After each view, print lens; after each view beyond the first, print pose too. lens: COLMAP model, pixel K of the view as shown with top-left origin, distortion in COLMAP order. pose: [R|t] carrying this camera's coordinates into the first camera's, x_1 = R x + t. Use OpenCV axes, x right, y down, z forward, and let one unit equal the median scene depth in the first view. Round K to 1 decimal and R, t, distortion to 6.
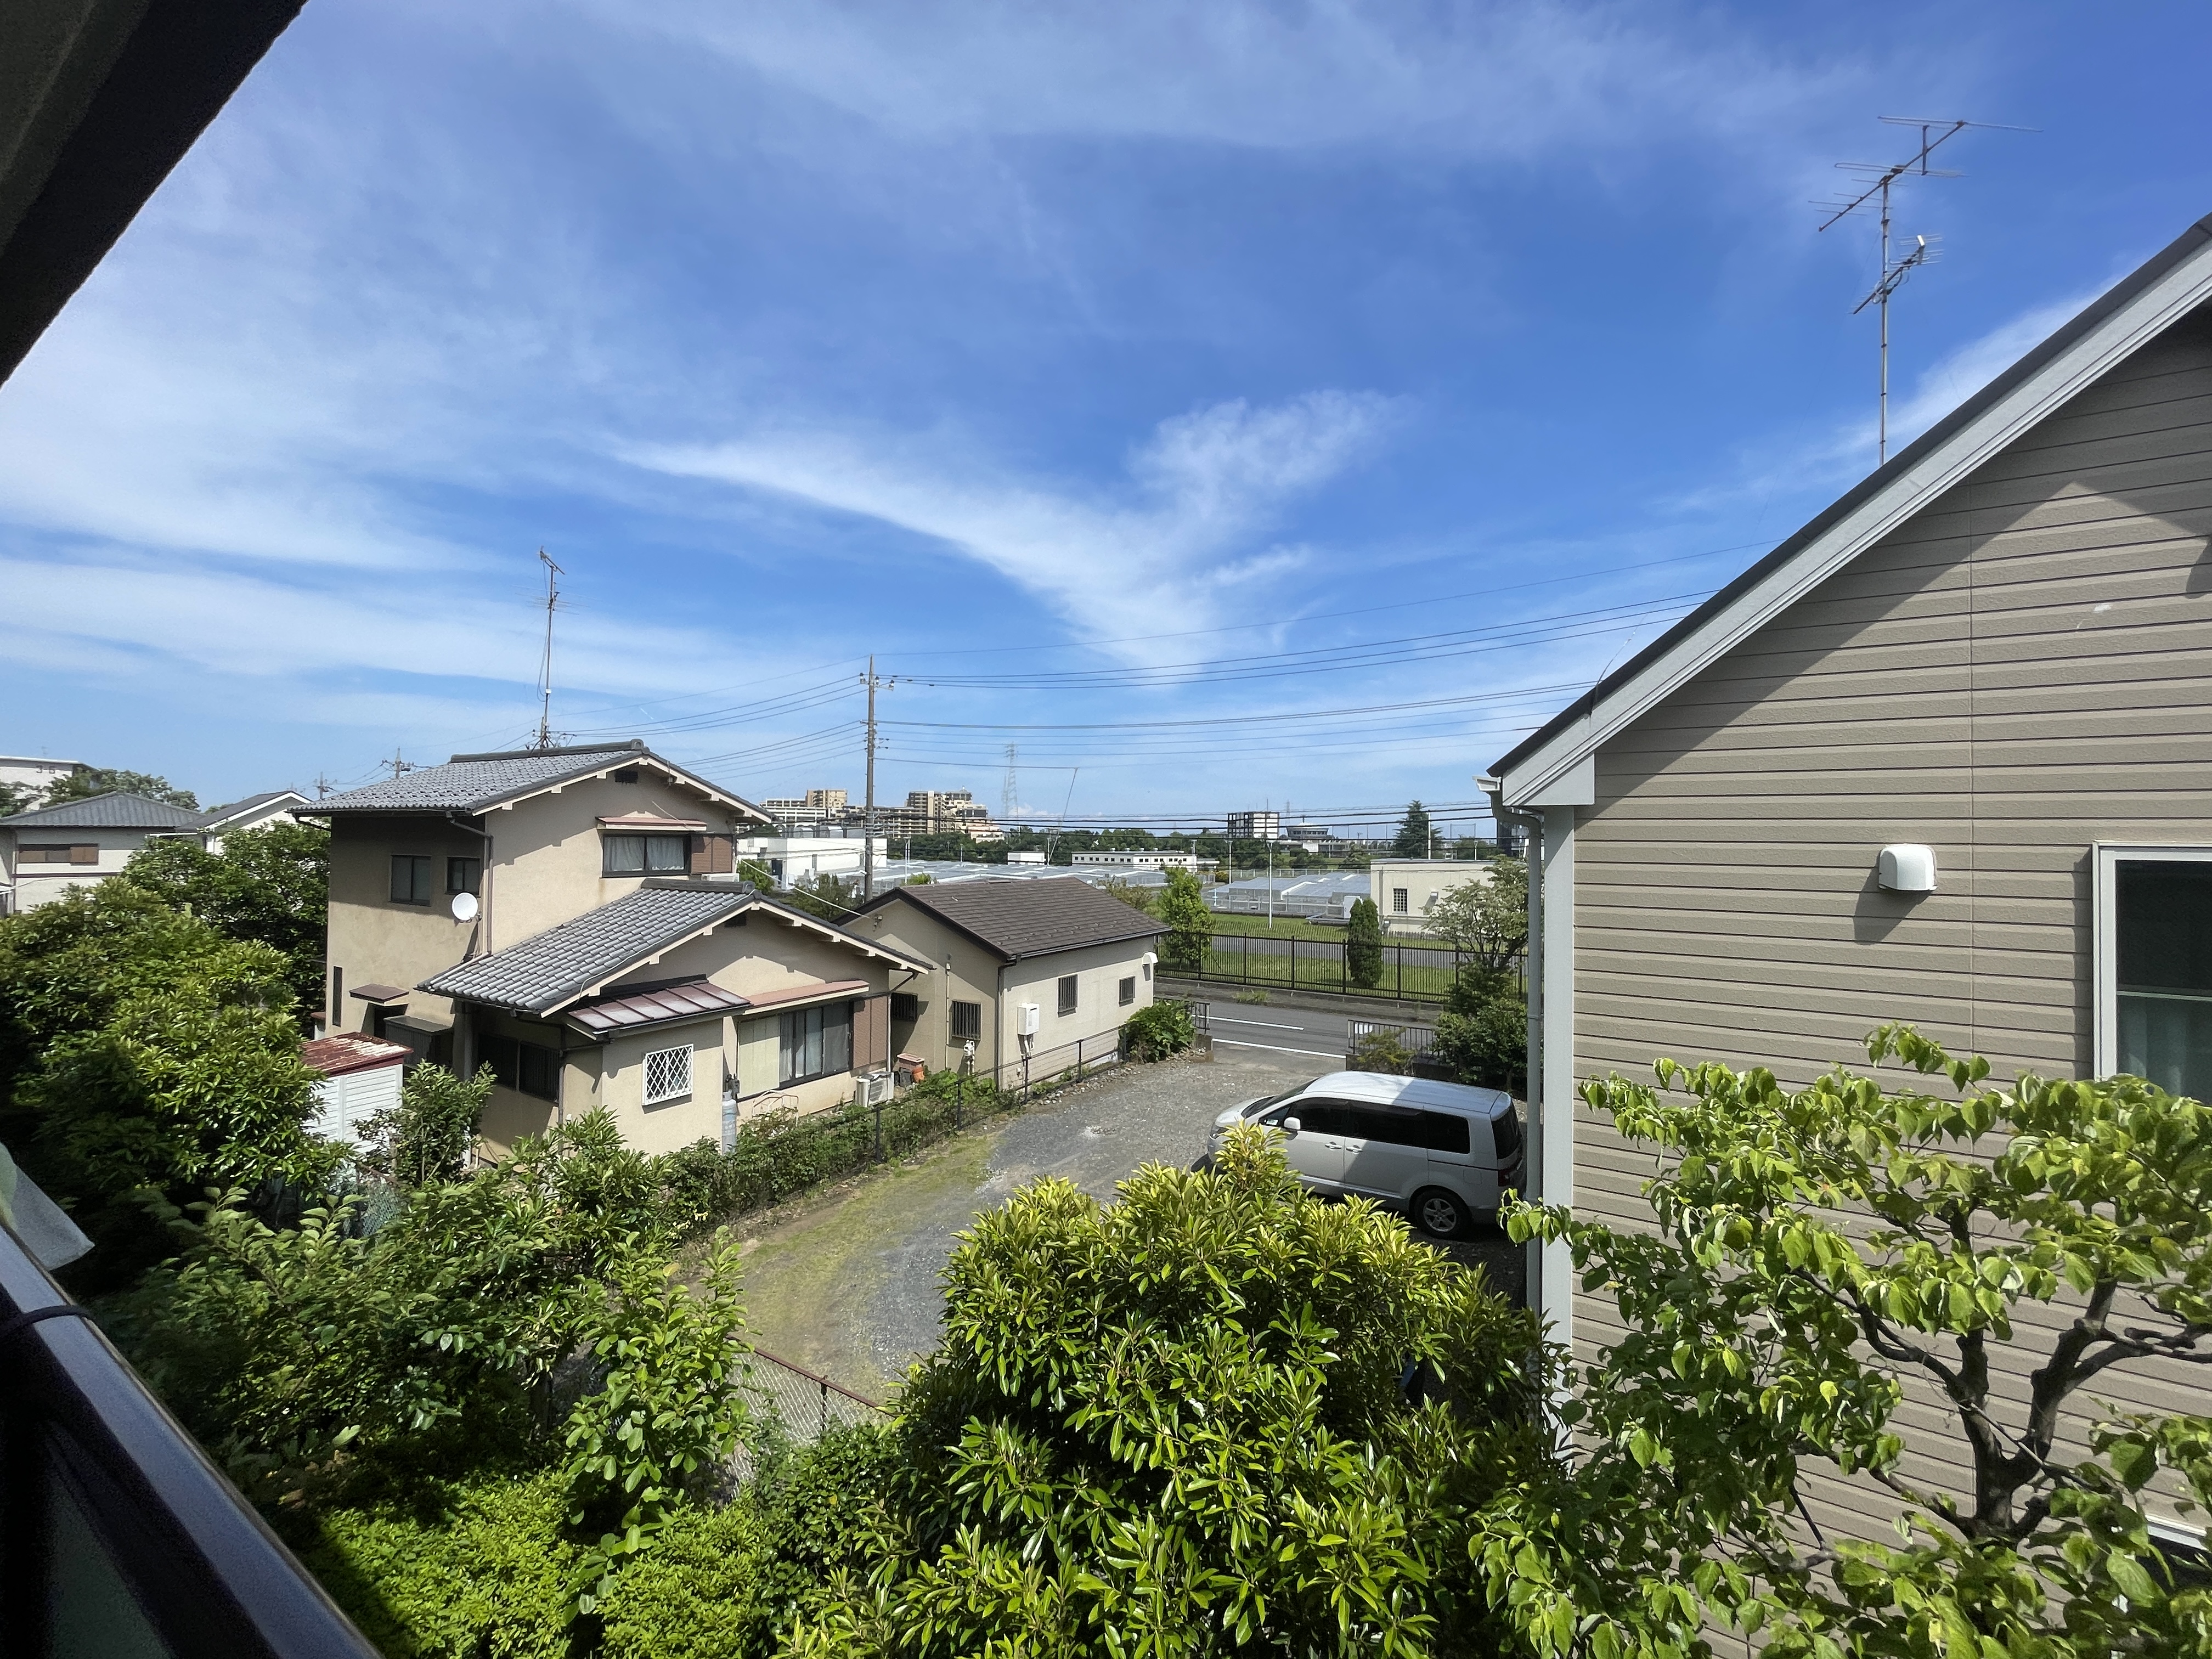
lens RADIAL K [[889.6, 0, 1098.2], [0, 889.6, 834.7], [0, 0, 1]] dist [-0.001526, -0.000096]
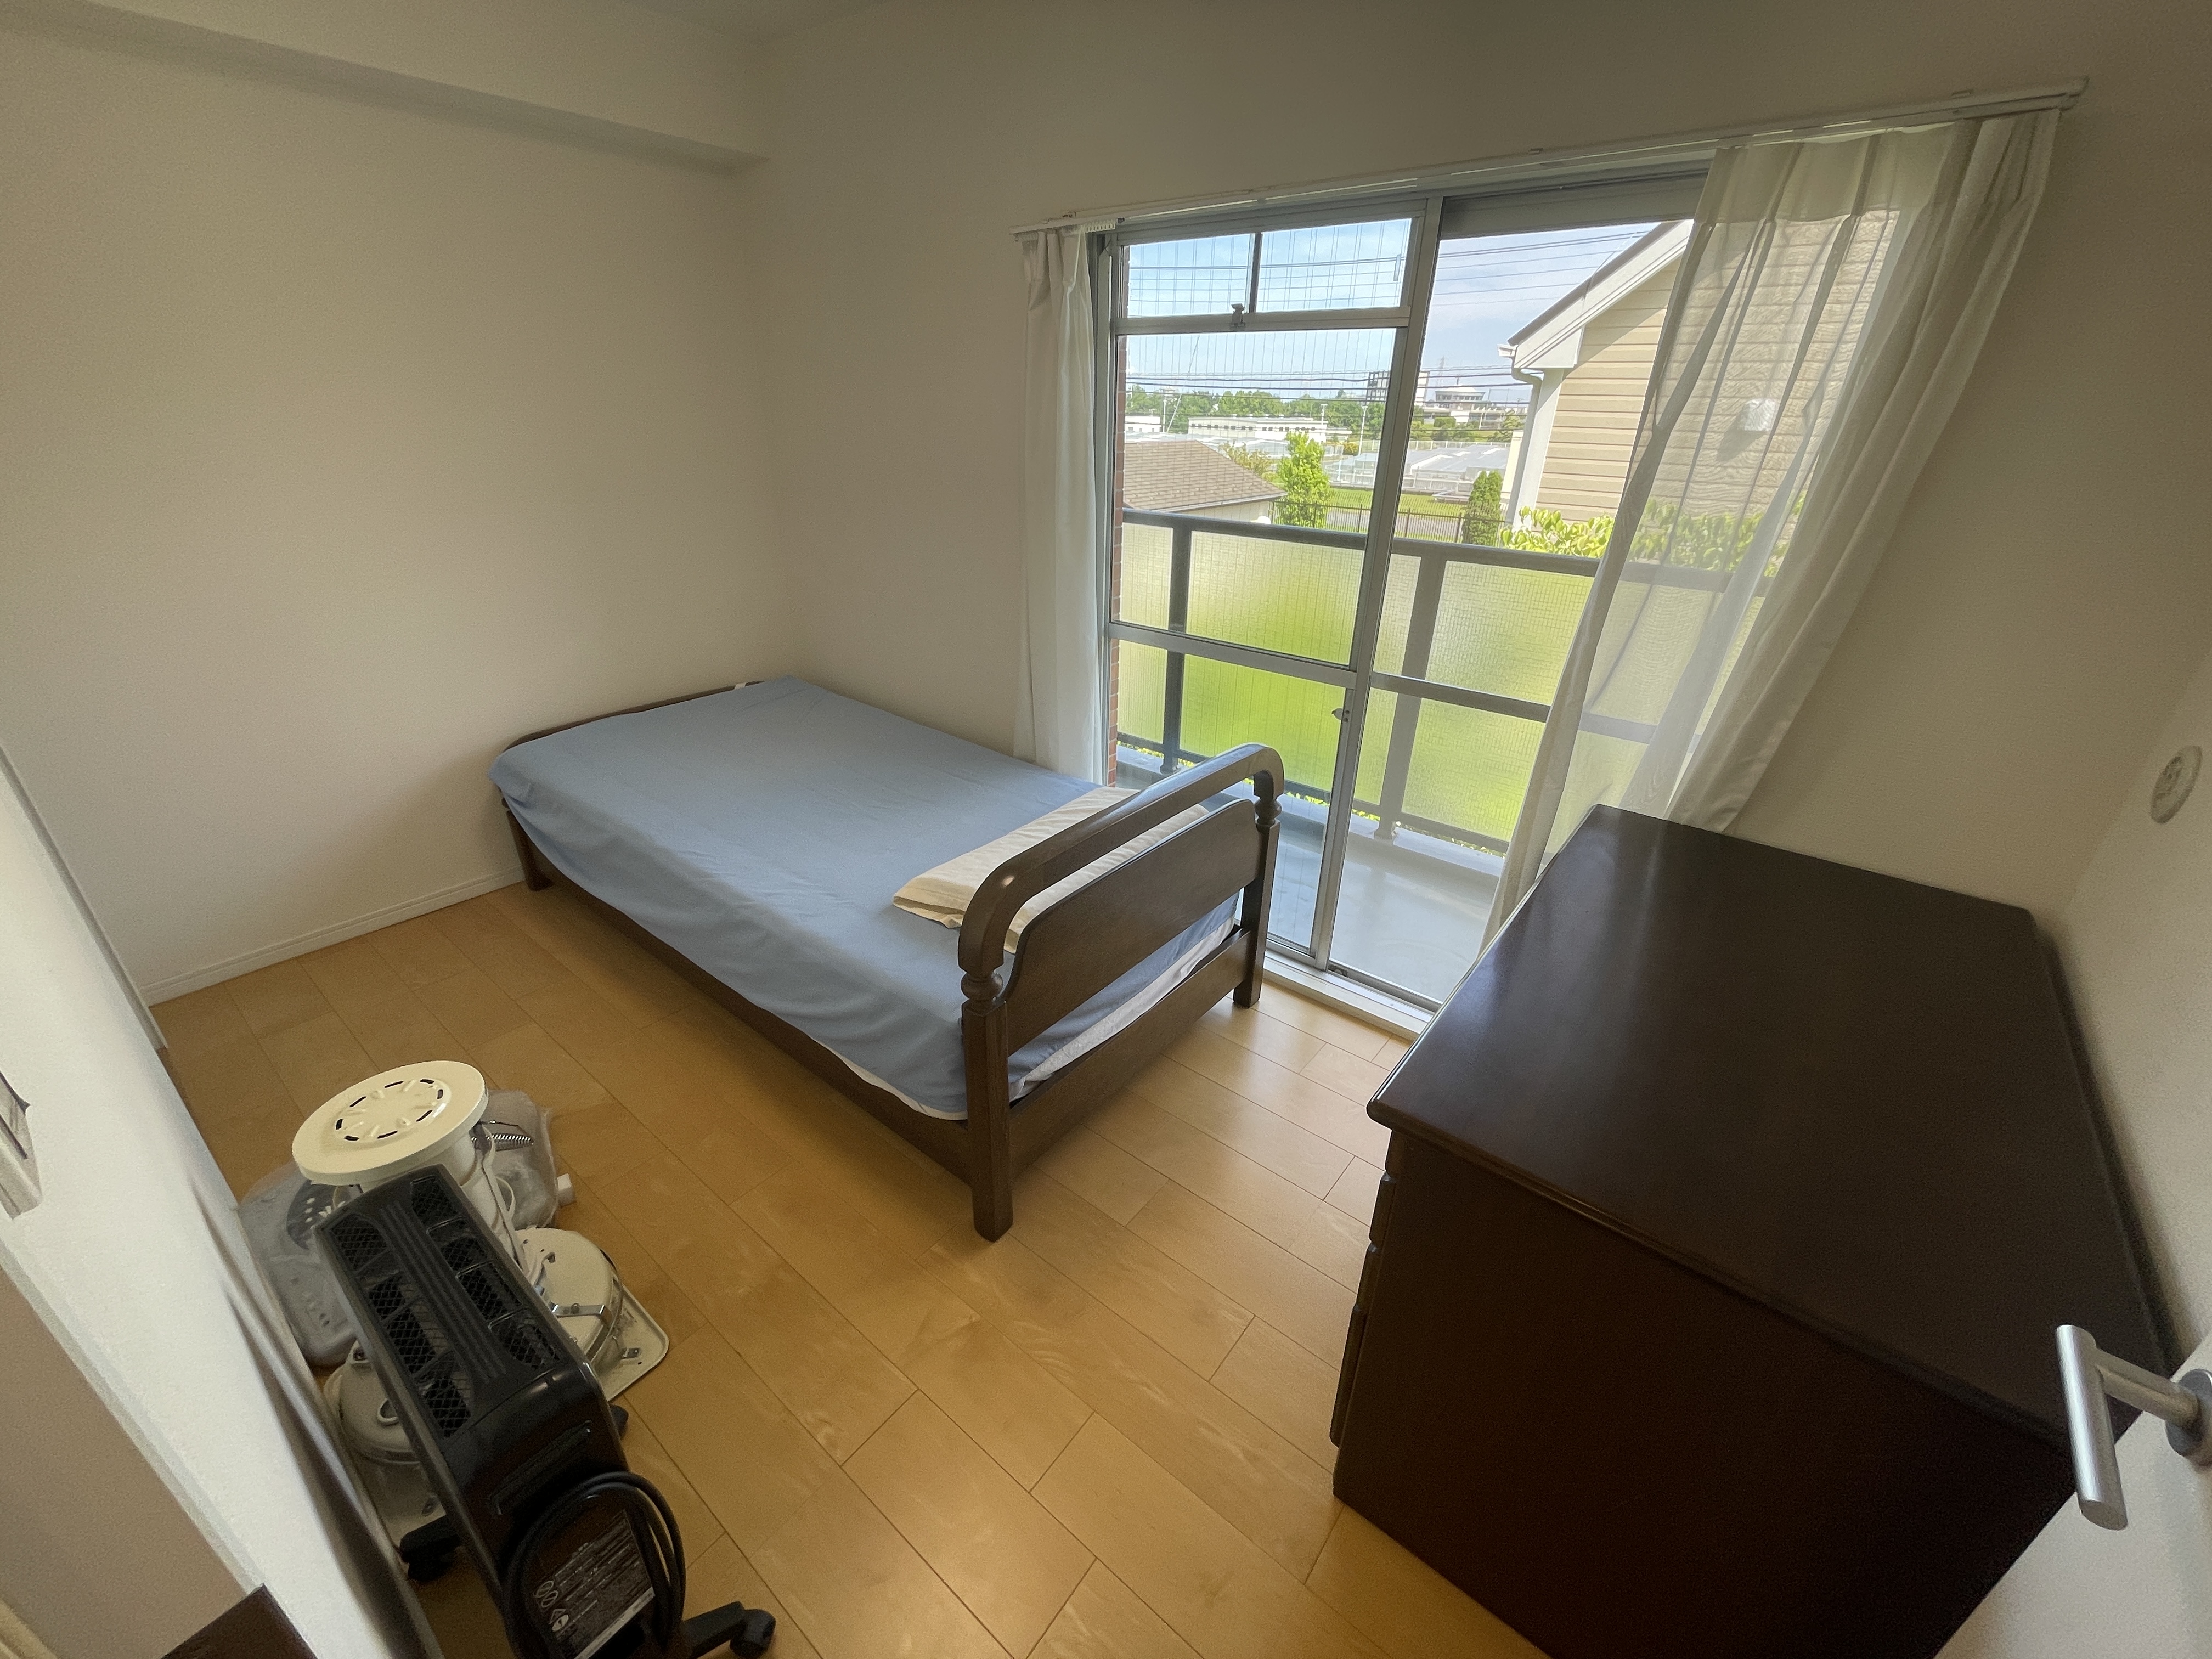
lens RADIAL K [[889.6, 0, 1108.9], [0, 889.6, 840.5], [0, 0, 1]] dist [-0.001526, -0.000096]
pose [[0.993960, 0.057674, -0.093363, -0.011478], [-0.009860, 0.894260, 0.447439, 0.006005], [0.109296, -0.443816, 0.889427, -0.282115]]
